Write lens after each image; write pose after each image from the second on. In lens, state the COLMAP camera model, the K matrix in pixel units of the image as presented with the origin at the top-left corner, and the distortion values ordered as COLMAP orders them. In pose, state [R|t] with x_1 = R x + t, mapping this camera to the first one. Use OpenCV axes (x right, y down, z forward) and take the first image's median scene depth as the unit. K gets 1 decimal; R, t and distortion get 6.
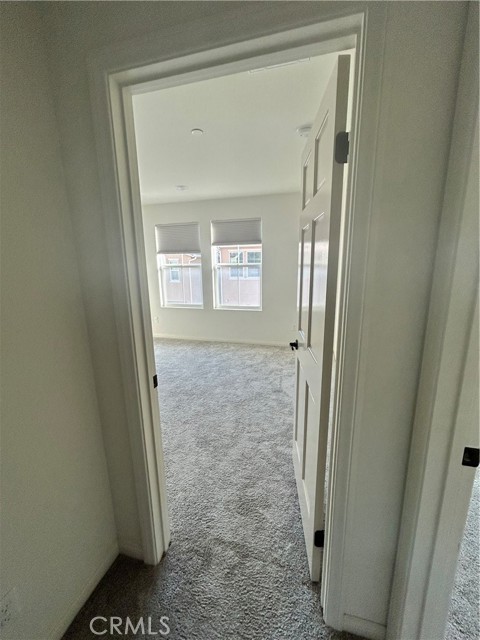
lens RADIAL K [[257.9, 0, 241.5], [0, 257.9, 317.7], [0, 0, 1]] dist [-0.002162, 0.001375]
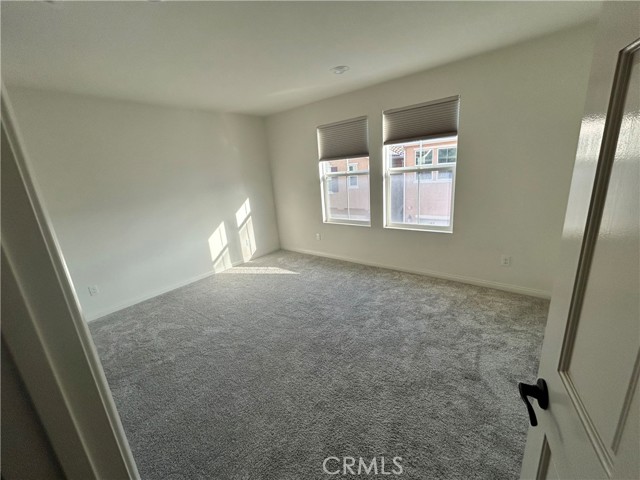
lens RADIAL K [[257.9, 0, 318.1], [0, 257.9, 239.3], [0, 0, 1]] dist [-0.002162, 0.001375]
pose [[0.918737, 0.047016, -0.392061, 0.021051], [-0.020348, 0.997204, 0.071902, -0.056877], [0.394345, -0.058082, 0.917125, 0.223799]]
